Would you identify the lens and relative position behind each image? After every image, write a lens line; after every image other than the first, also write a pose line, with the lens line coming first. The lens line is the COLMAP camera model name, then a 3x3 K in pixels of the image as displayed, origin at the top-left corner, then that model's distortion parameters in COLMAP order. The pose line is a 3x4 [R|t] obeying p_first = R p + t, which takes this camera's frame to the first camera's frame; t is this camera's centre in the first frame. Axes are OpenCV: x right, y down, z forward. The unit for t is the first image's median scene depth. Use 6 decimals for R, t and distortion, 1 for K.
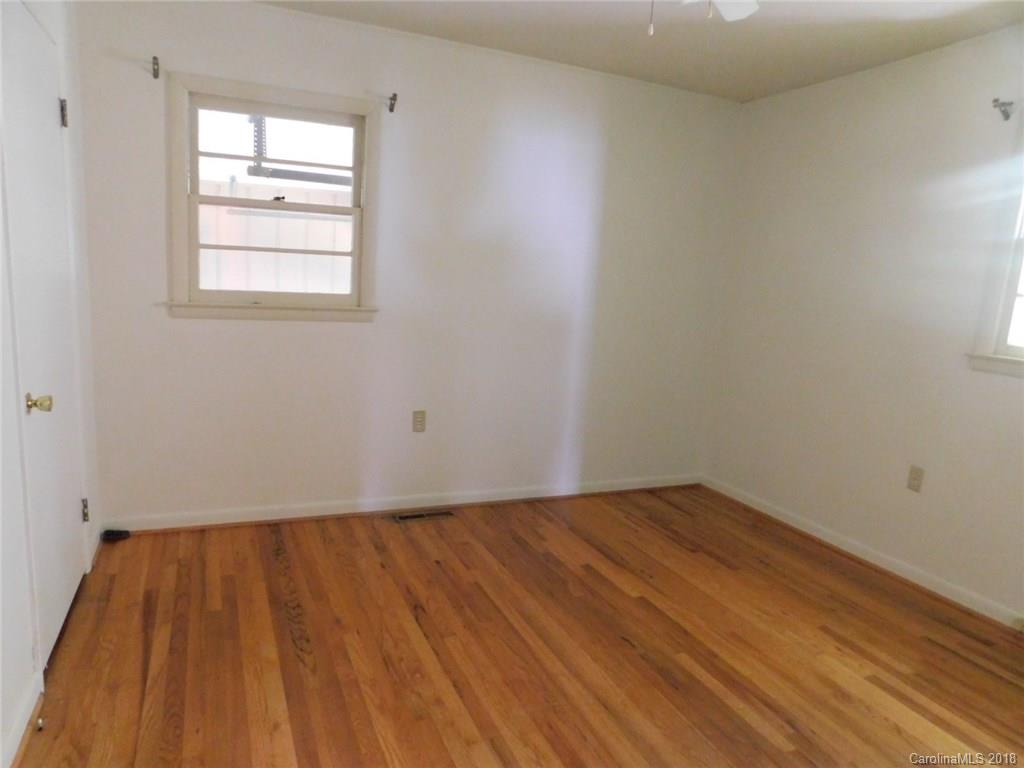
lens RADIAL K [[683.1, 0, 506.8], [0, 683.1, 384.1], [0, 0, 1]] dist [-0.064497, 0.054518]
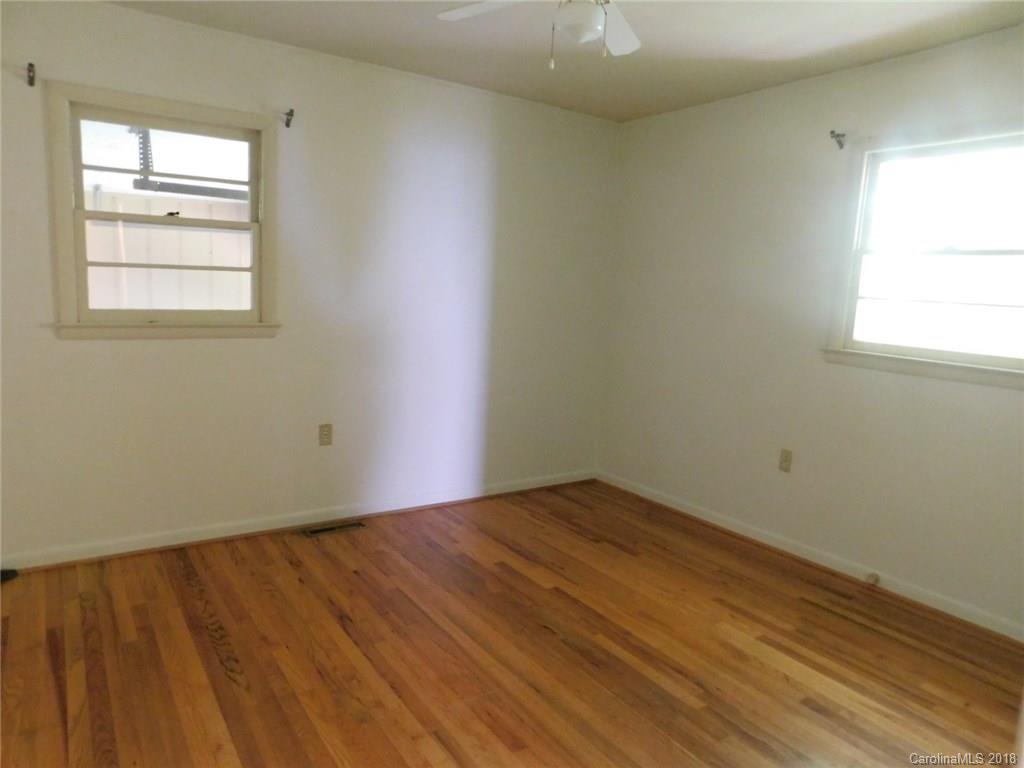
lens RADIAL K [[683.1, 0, 507.3], [0, 683.1, 384.6], [0, 0, 1]] dist [-0.064497, 0.054518]
pose [[0.983075, -0.042940, 0.178099, -0.051409], [0.044455, 0.999001, -0.004519, -0.003114], [-0.177727, 0.012360, 0.984002, -0.040862]]
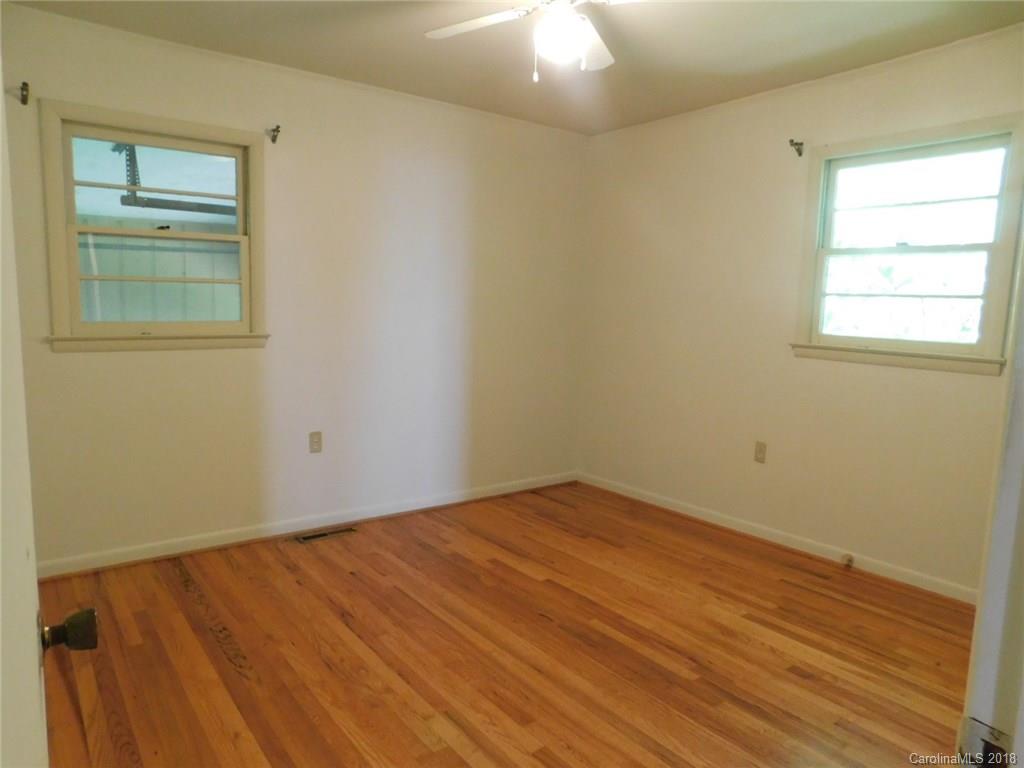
lens RADIAL K [[683.1, 0, 507.4], [0, 683.1, 384.9], [0, 0, 1]] dist [-0.064497, 0.054518]
pose [[0.971926, -0.065867, 0.225881, -0.092558], [0.074288, 0.996816, -0.028976, 0.024981], [-0.223253, 0.044942, 0.973724, -0.075220]]
